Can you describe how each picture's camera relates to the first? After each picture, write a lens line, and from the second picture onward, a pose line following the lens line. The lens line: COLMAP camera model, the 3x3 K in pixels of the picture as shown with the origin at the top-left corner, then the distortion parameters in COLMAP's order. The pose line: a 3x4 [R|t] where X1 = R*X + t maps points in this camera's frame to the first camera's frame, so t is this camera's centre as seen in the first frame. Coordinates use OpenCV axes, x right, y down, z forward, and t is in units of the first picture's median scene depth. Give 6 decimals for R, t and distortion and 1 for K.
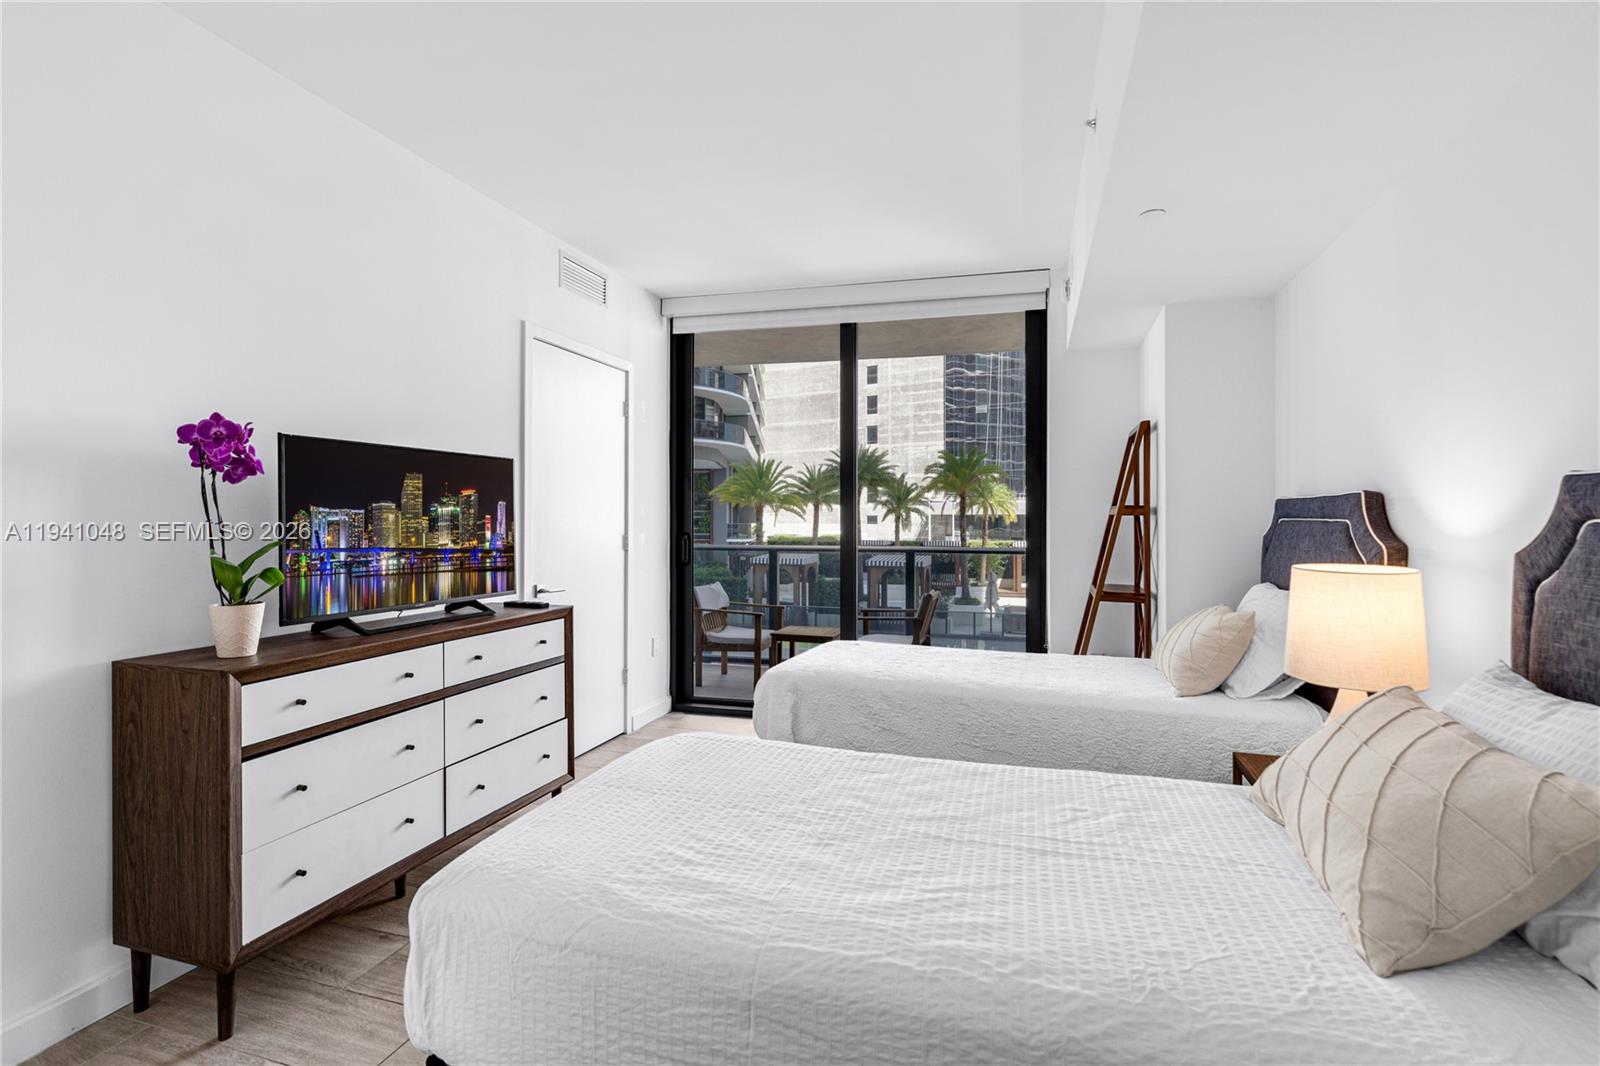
lens RADIAL K [[741.6, 0, 803.7], [0, 741.6, 525.3], [0, 0, 1]] dist [0.011271, 0.000123]
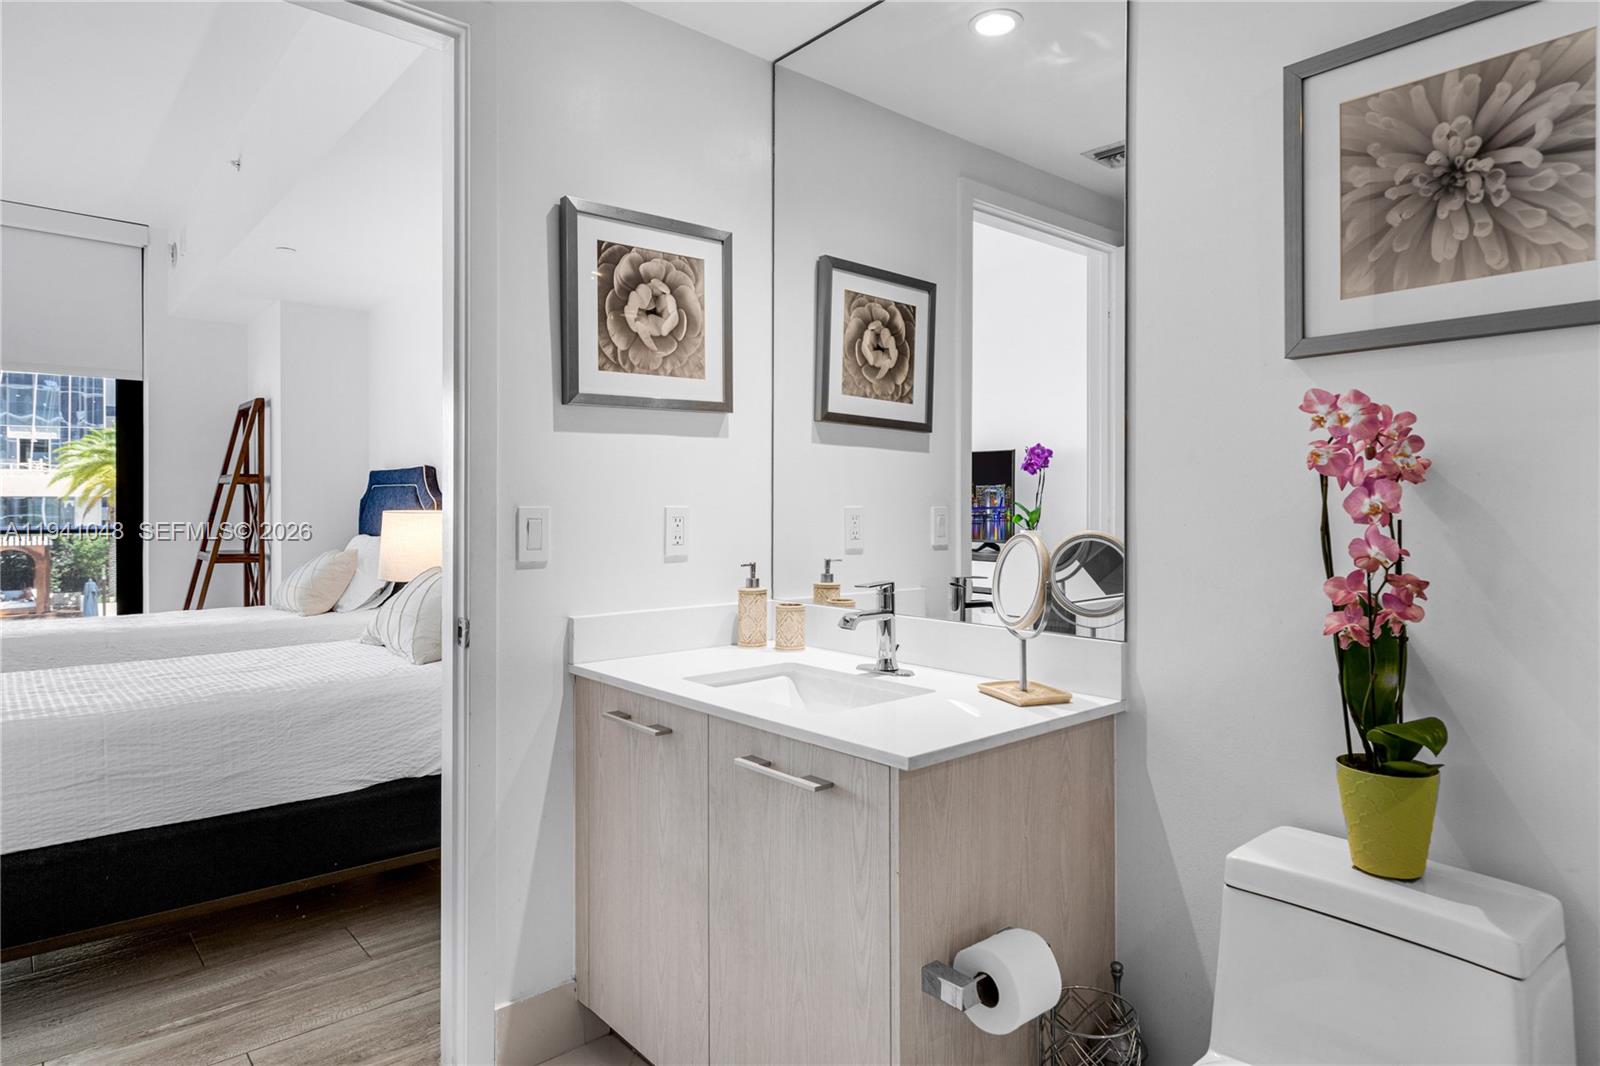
lens RADIAL K [[926.9, 0, 799.0], [0, 926.9, 502.6], [0, 0, 1]] dist [-0.000378, -0.000210]
pose [[0.531440, 0.007275, 0.847065, -0.338000], [0.003892, 0.999932, -0.011030, 0.041205], [-0.847087, 0.009159, 0.531375, -0.494281]]
